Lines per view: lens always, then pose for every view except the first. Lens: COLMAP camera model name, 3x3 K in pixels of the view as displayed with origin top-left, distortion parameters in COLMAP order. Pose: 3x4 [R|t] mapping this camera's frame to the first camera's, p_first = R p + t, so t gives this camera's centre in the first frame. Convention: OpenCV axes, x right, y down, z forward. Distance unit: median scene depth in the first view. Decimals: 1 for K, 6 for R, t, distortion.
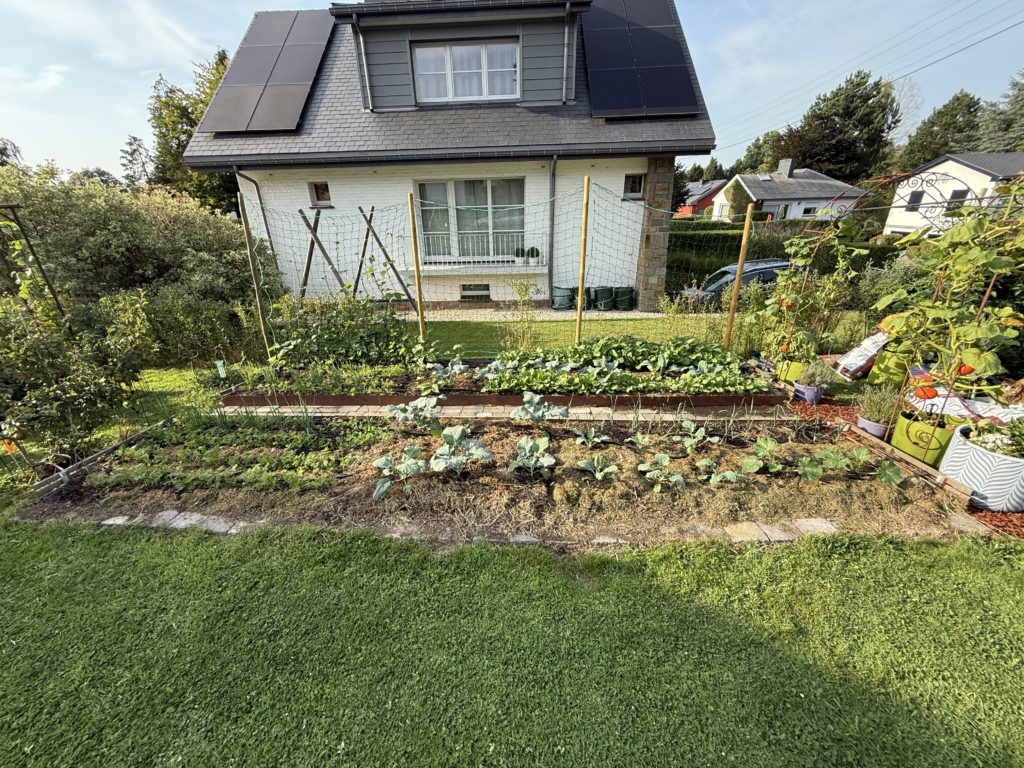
lens RADIAL K [[409.0, 0, 511.7], [0, 409.0, 378.0], [0, 0, 1]] dist [0.000228, 0.000324]
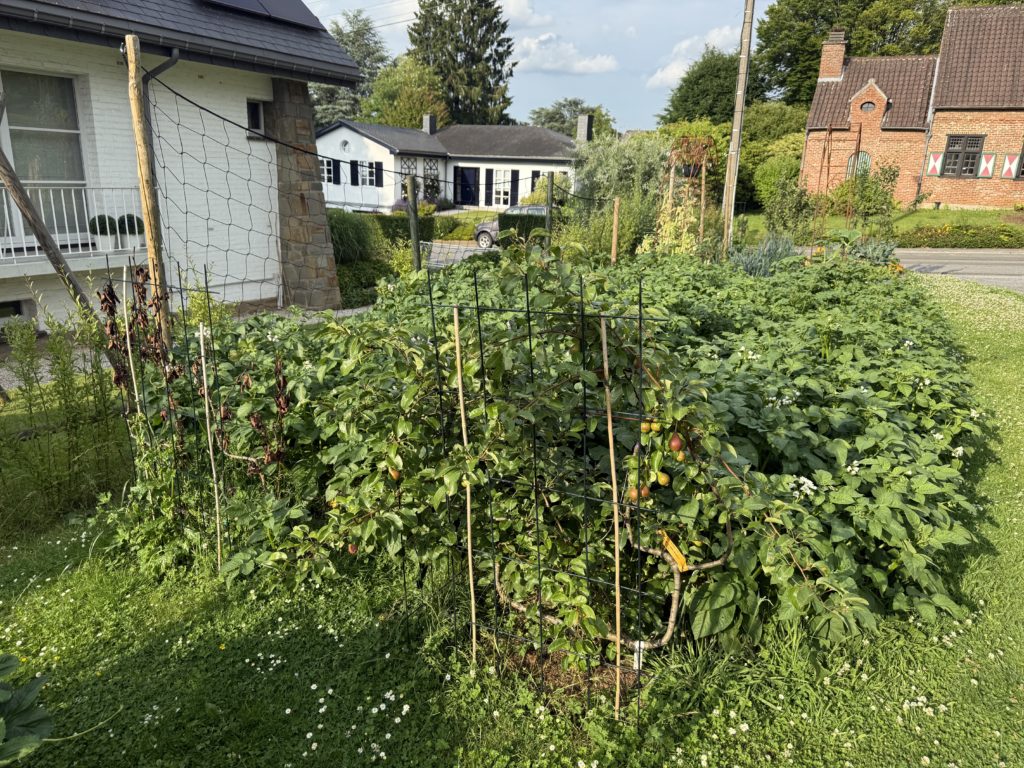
lens RADIAL K [[726.9, 0, 512.0], [0, 726.9, 384.0], [0, 0, 1]] dist [0.060601, -0.093363]
pose [[0.441716, -0.206775, 0.873001, -0.562354], [0.310656, 0.948131, 0.067386, -0.037827], [-0.841653, 0.241437, 0.483041, 0.219259]]
